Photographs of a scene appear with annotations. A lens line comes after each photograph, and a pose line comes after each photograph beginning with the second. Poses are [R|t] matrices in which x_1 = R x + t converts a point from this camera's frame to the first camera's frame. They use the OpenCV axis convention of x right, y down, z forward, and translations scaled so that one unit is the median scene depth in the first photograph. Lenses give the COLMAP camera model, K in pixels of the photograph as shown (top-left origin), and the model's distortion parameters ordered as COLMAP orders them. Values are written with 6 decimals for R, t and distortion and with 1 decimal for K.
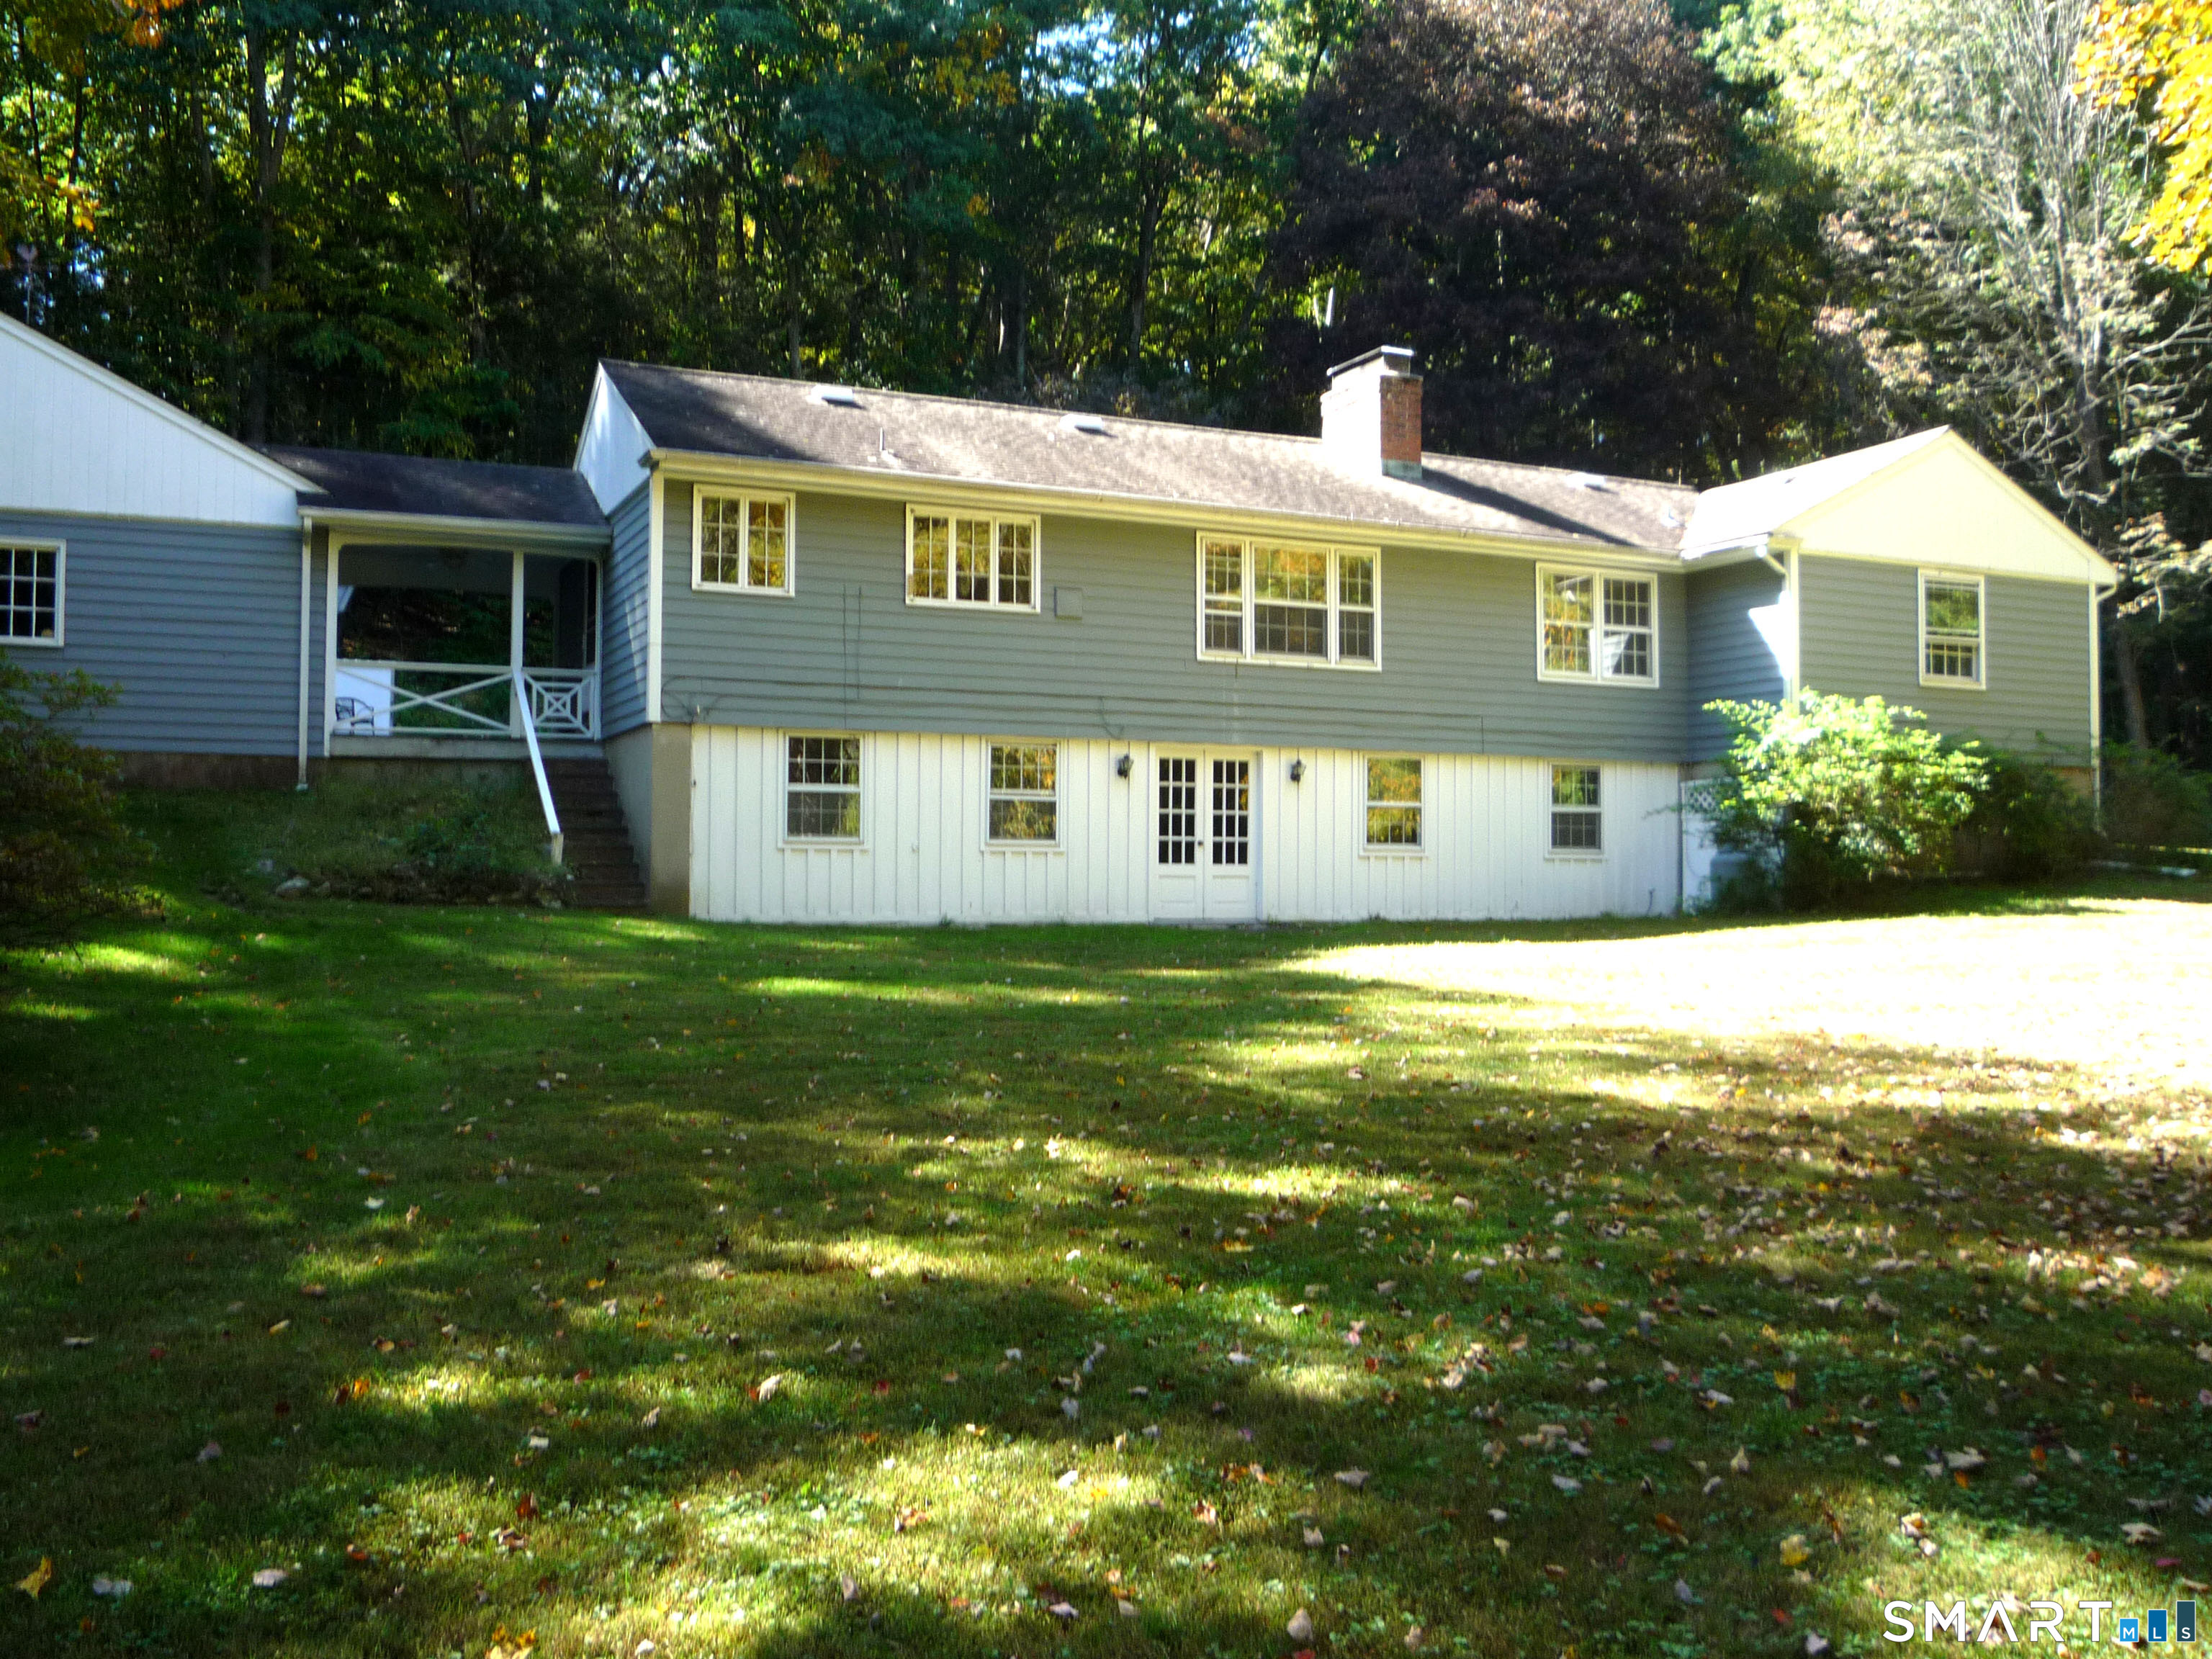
lens RADIAL K [[1932.7, 0, 1105.3], [0, 1932.7, 826.3], [0, 0, 1]] dist [-0.043866, 0.011969]
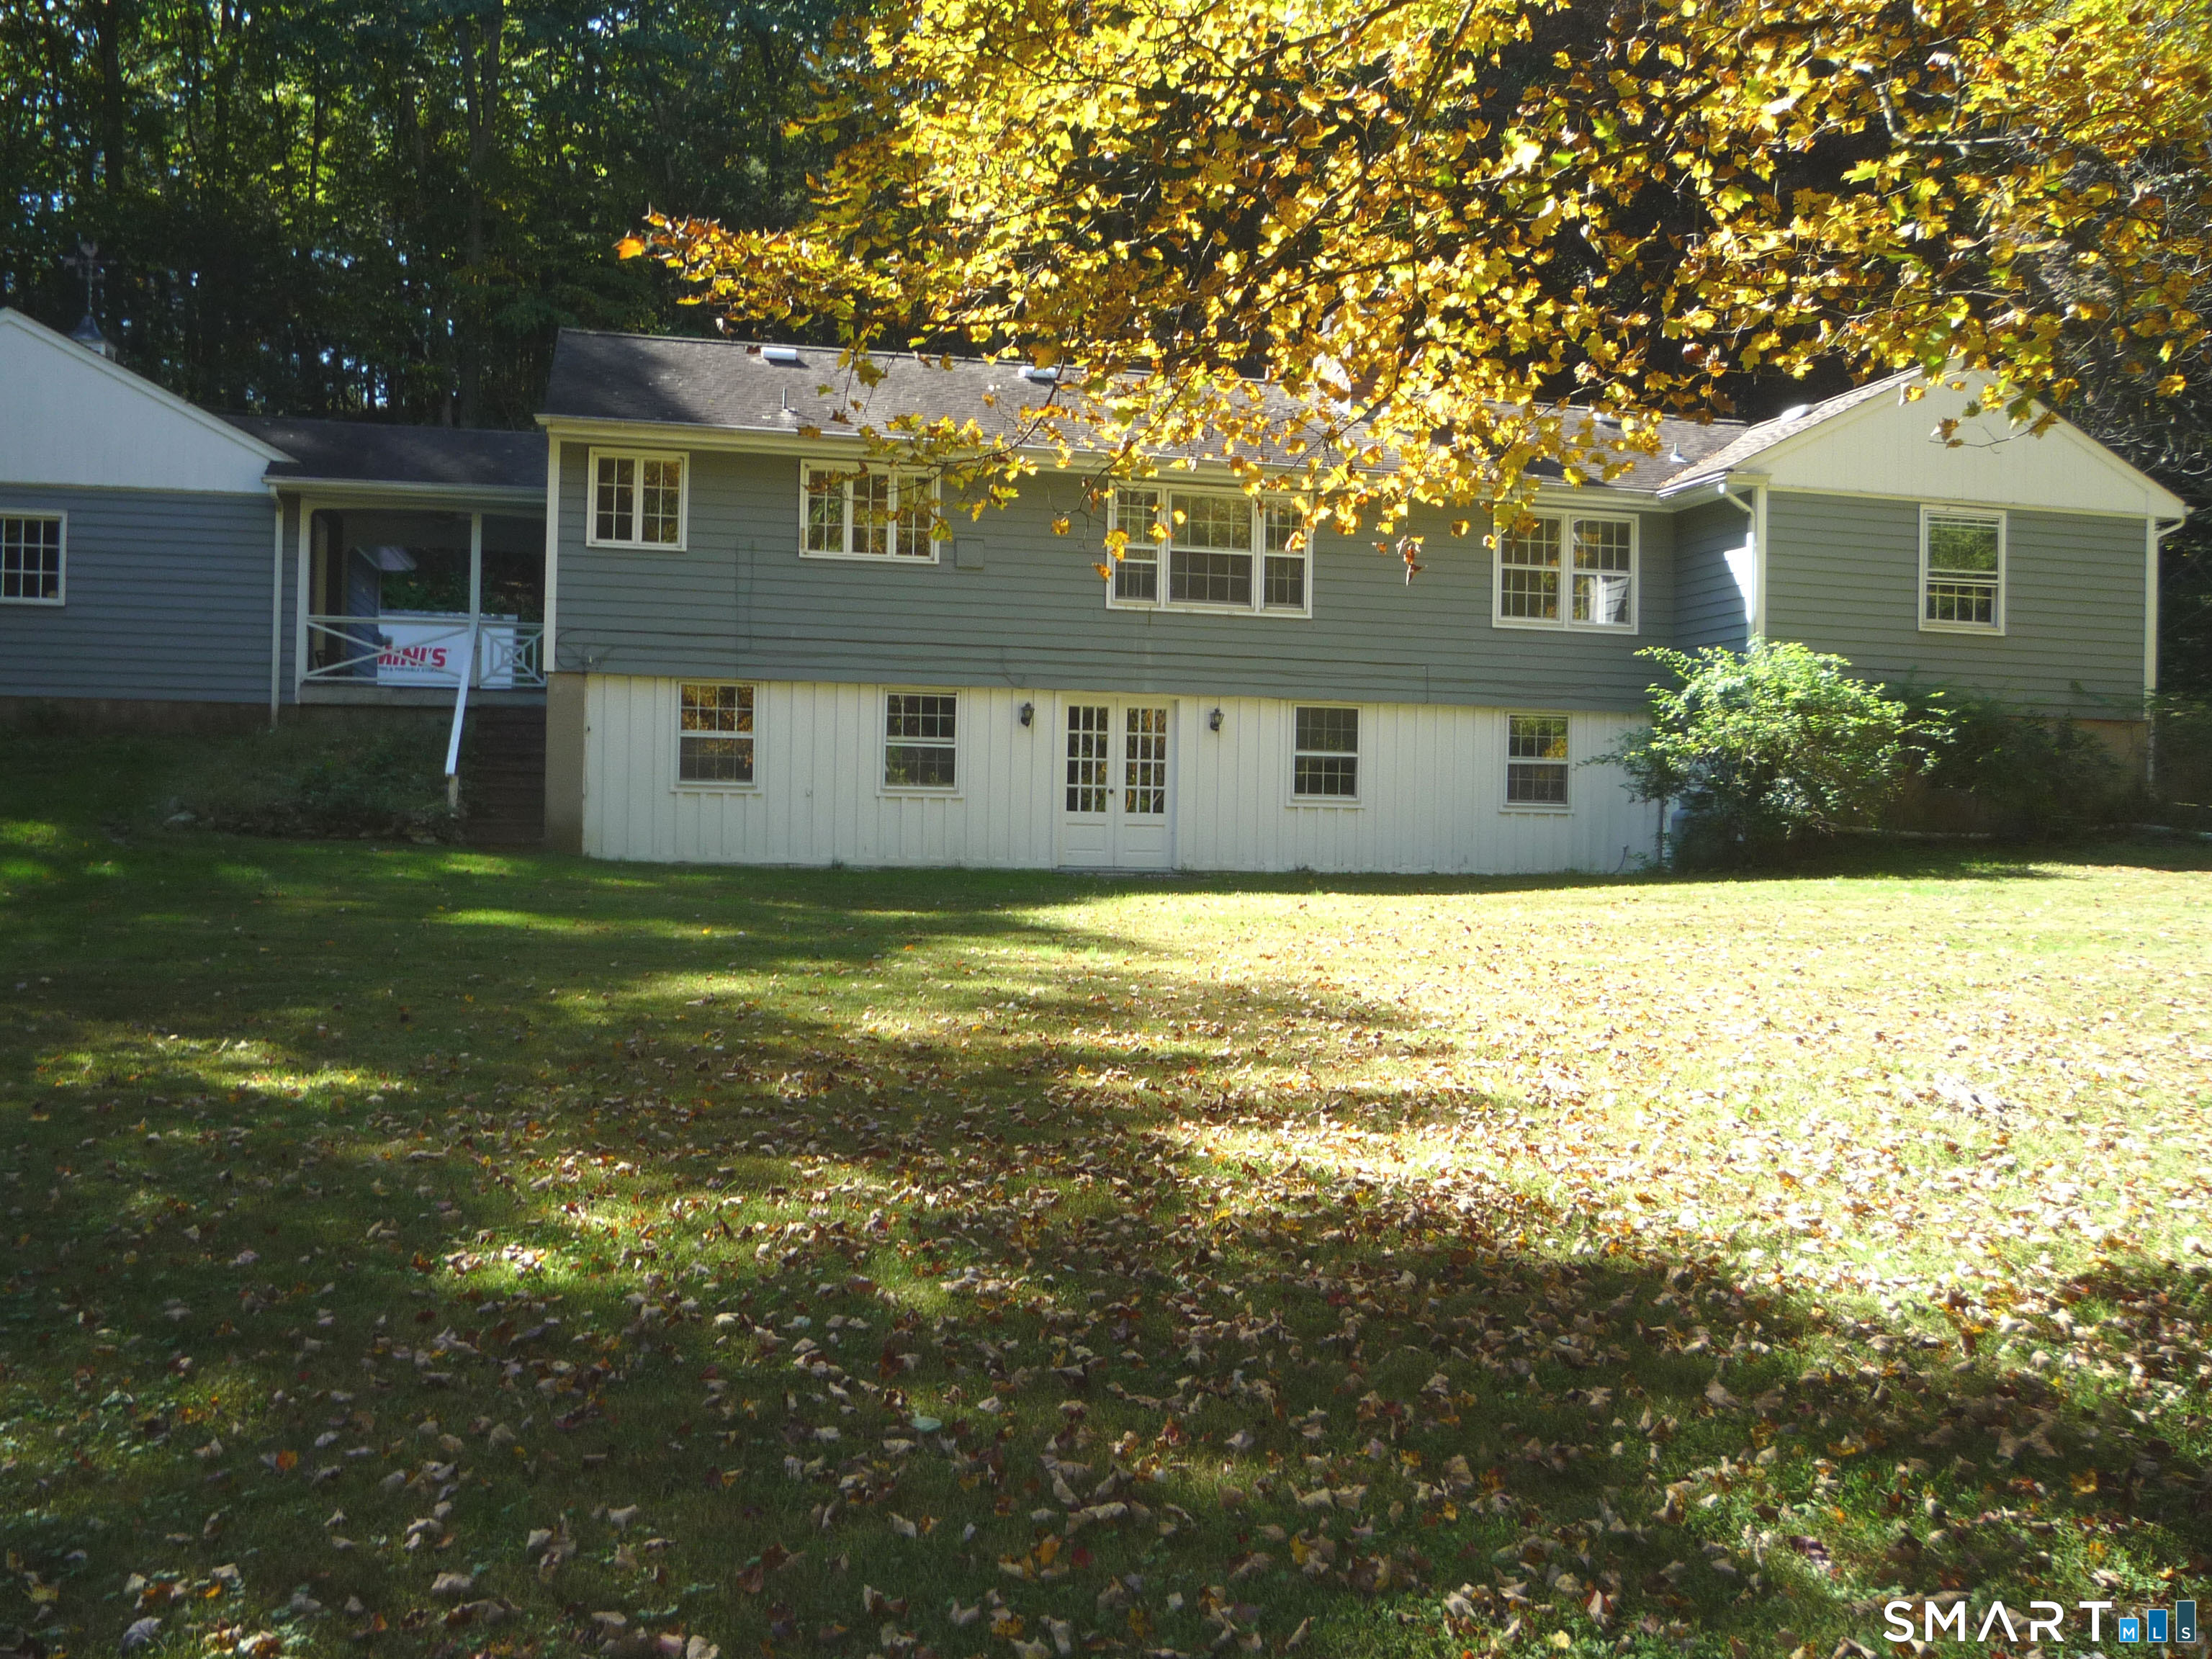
lens RADIAL K [[1970.4, 0, 1109.9], [0, 1970.4, 837.5], [0, 0, 1]] dist [-0.054240, 0.020600]
pose [[0.980739, 0.015612, -0.194696, 0.253881], [-0.009534, 0.999439, 0.032114, -0.000166], [0.195088, -0.029639, 0.980338, -0.005192]]
